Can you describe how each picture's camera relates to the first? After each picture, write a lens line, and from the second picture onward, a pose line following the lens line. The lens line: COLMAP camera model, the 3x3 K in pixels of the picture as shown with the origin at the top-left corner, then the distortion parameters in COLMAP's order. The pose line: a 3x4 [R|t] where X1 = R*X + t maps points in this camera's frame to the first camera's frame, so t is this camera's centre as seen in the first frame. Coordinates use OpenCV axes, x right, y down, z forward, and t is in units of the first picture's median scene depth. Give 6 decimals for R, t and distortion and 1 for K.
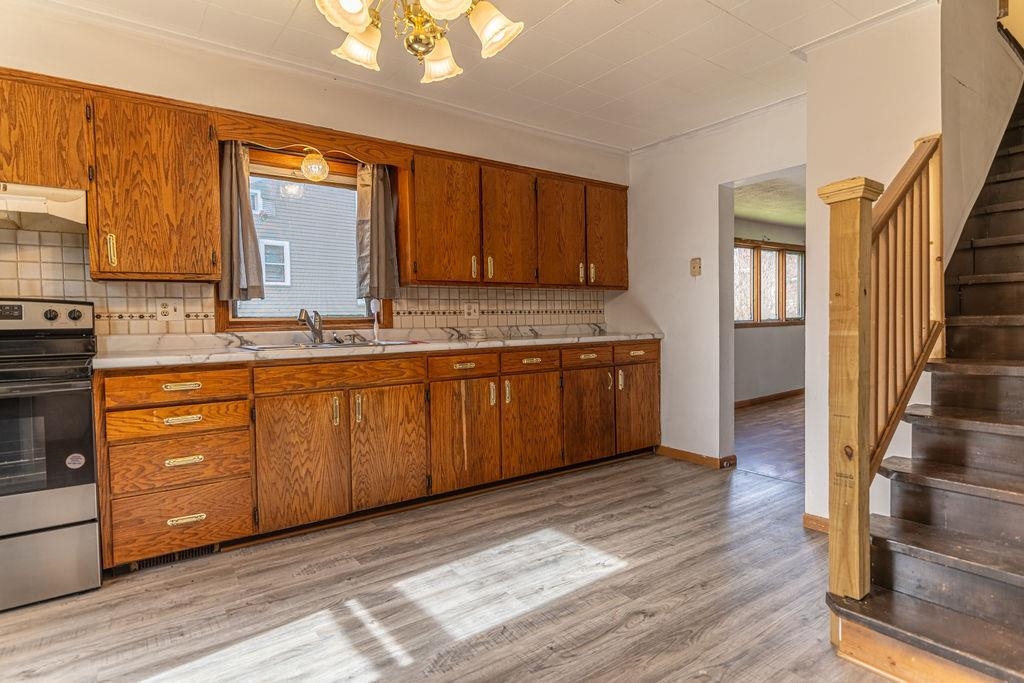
lens RADIAL K [[549.8, 0, 514.8], [0, 549.8, 337.8], [0, 0, 1]] dist [0.003652, 0.000206]
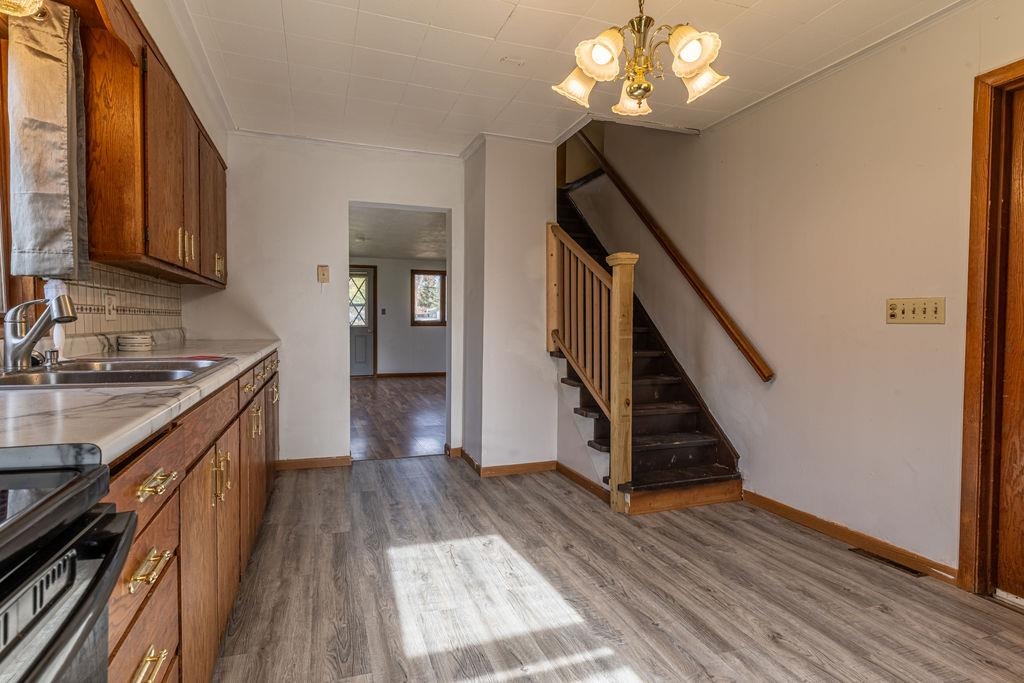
lens RADIAL K [[546.3, 0, 518.8], [0, 546.3, 334.8], [0, 0, 1]] dist [-0.004541, -0.002203]
pose [[0.266828, -0.003662, 0.963737, -0.810933], [0.016498, 0.999864, -0.000768, -0.013345], [-0.963603, 0.016104, 0.266852, 0.566562]]
